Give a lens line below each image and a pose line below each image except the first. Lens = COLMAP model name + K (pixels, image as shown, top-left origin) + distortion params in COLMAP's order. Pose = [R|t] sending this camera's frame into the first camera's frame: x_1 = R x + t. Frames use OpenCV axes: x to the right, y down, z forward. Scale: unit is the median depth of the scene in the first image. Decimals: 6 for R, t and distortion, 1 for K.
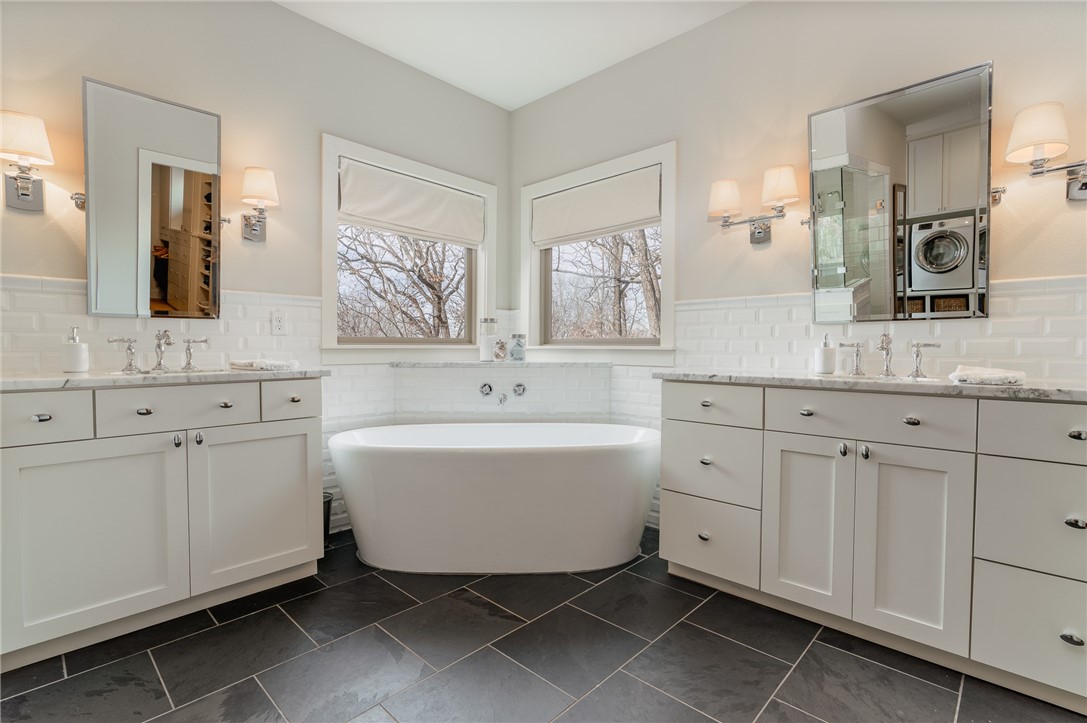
lens RADIAL K [[512.2, 0, 549.0], [0, 512.2, 361.5], [0, 0, 1]] dist [0.002130, 0.000393]
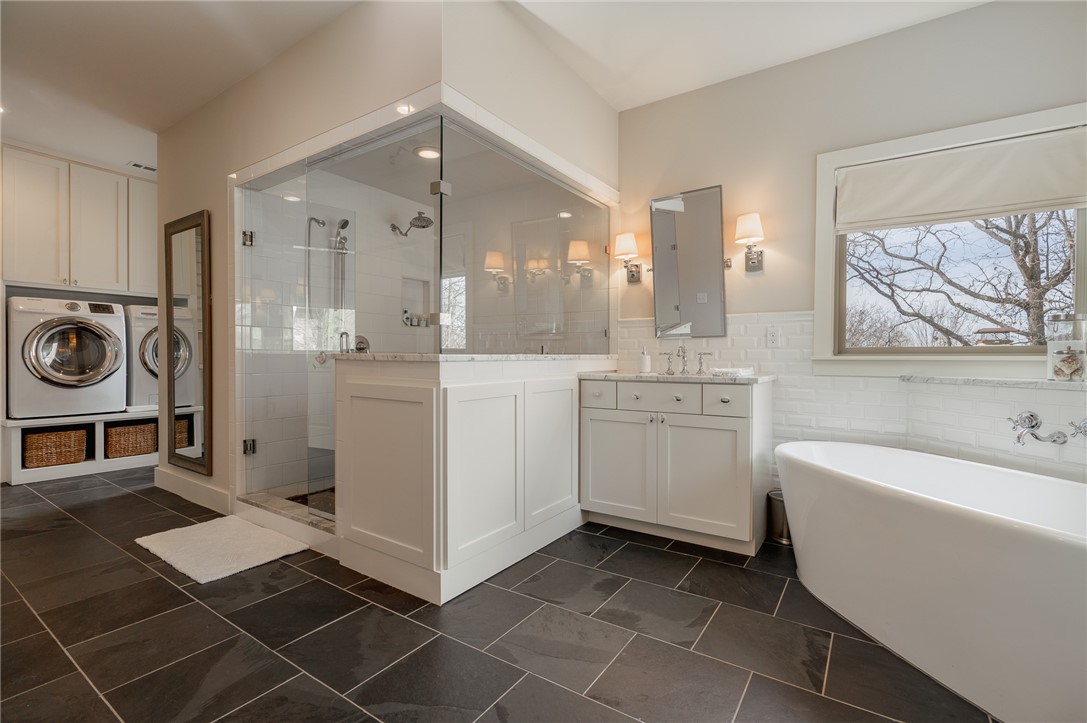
lens RADIAL K [[491.4, 0, 546.0], [0, 491.4, 360.4], [0, 0, 1]] dist [-0.001086, -0.000079]
pose [[0.161834, 0.004837, -0.986806, 0.586080], [-0.030317, 0.999540, -0.000072, -0.008813], [0.986352, 0.029928, 0.161907, 0.377717]]
